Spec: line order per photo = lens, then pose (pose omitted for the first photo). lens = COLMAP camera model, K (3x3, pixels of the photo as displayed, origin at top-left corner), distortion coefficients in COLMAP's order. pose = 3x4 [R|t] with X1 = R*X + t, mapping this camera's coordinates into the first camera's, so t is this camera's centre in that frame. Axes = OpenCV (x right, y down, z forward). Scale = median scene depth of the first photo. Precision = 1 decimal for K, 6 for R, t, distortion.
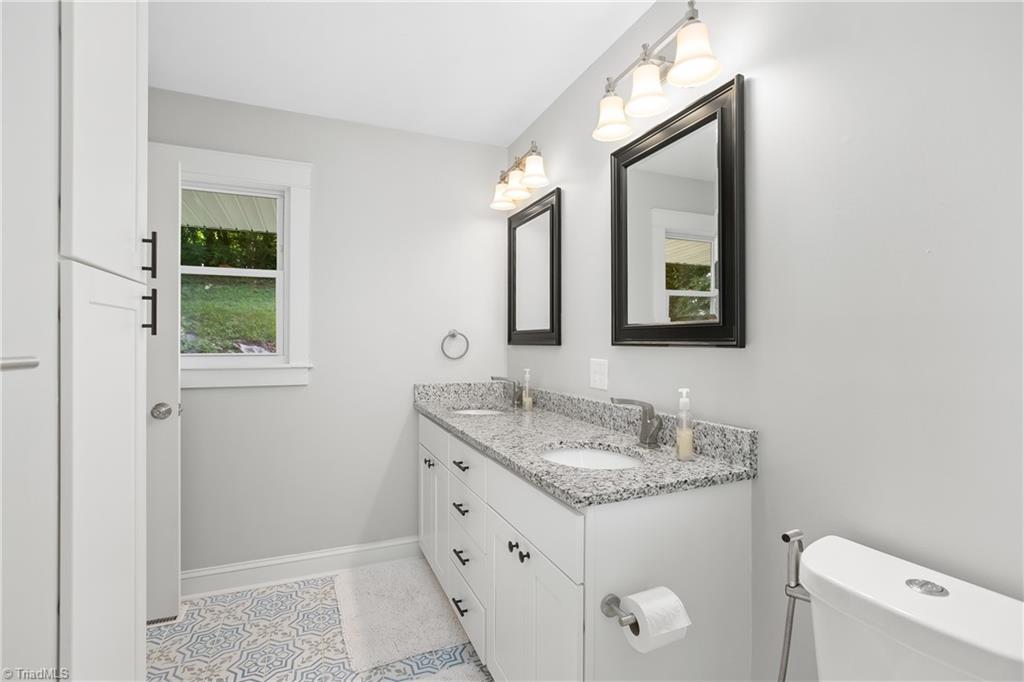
lens RADIAL K [[490.0, 0, 512.3], [0, 490.0, 340.1], [0, 0, 1]] dist [-0.012176, -0.000255]
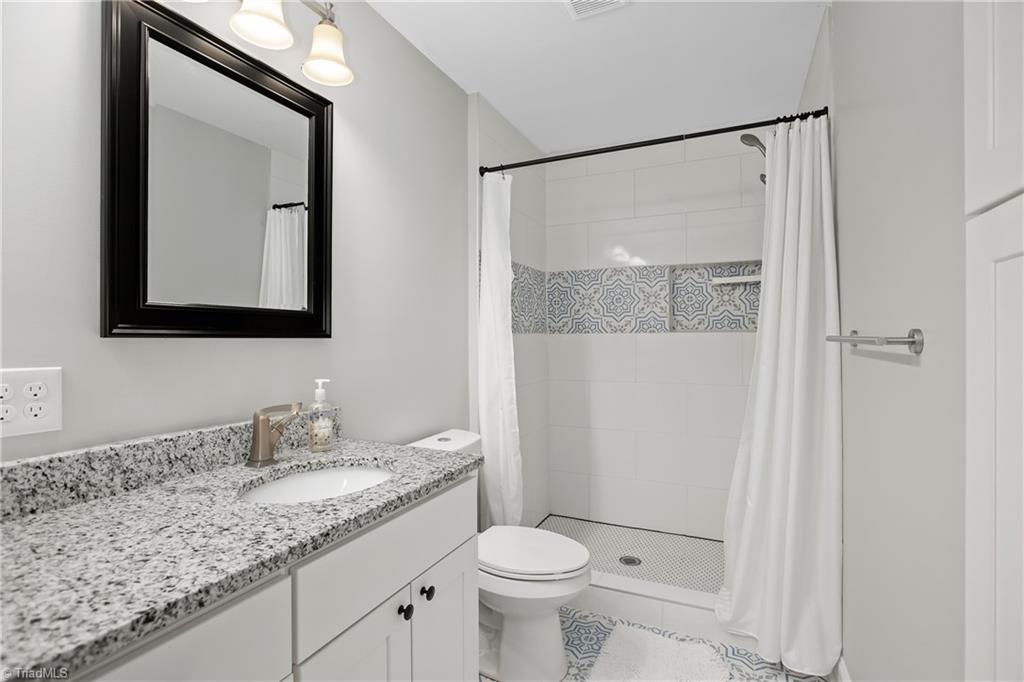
lens RADIAL K [[490.0, 0, 515.8], [0, 490.0, 338.3], [0, 0, 1]] dist [-0.012176, -0.000255]
pose [[-0.673537, 0.004513, 0.739140, -0.510550], [0.005349, 0.999985, -0.001231, 0.015619], [-0.739134, 0.003124, -0.673551, 1.083733]]
